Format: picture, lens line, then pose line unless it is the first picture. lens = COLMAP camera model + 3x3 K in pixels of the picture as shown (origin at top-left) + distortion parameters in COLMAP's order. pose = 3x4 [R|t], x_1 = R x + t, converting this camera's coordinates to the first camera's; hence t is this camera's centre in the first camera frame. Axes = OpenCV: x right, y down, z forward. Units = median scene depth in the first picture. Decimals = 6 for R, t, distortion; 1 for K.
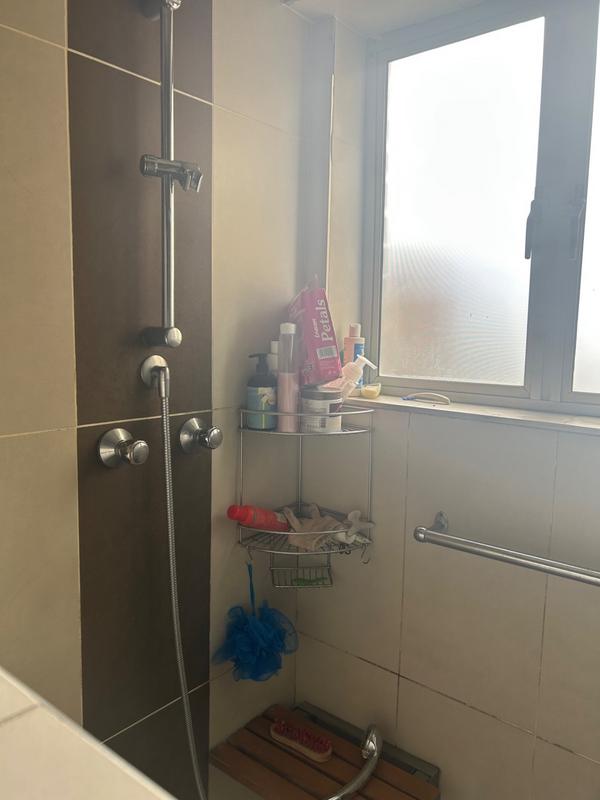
lens RADIAL K [[604.9, 0, 303.7], [0, 604.9, 394.8], [0, 0, 1]] dist [0.043637, -0.048605]
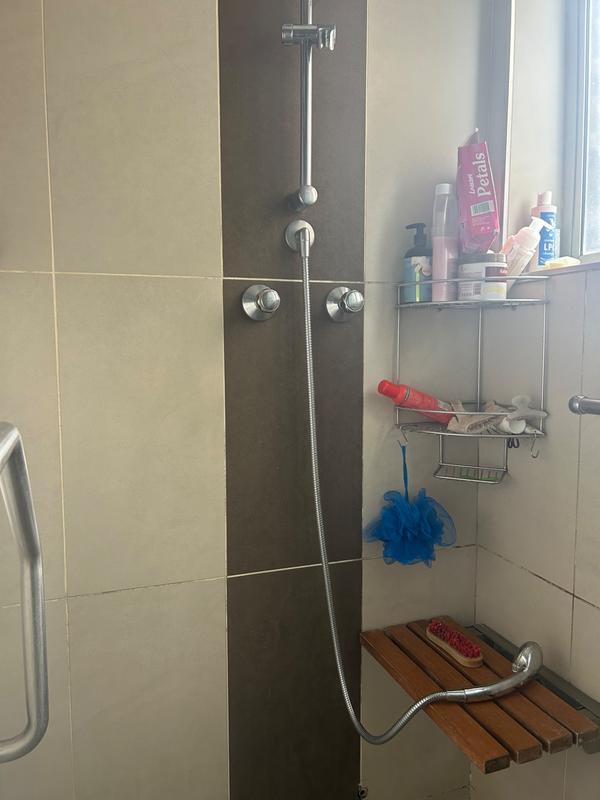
lens RADIAL K [[604.9, 0, 302.1], [0, 604.9, 399.1], [0, 0, 1]] dist [0.043637, -0.048605]
pose [[0.850496, 0.026064, -0.525335, 0.285083], [-0.040207, 0.999071, -0.015526, 0.231657], [0.524442, 0.034327, 0.850754, 0.093310]]
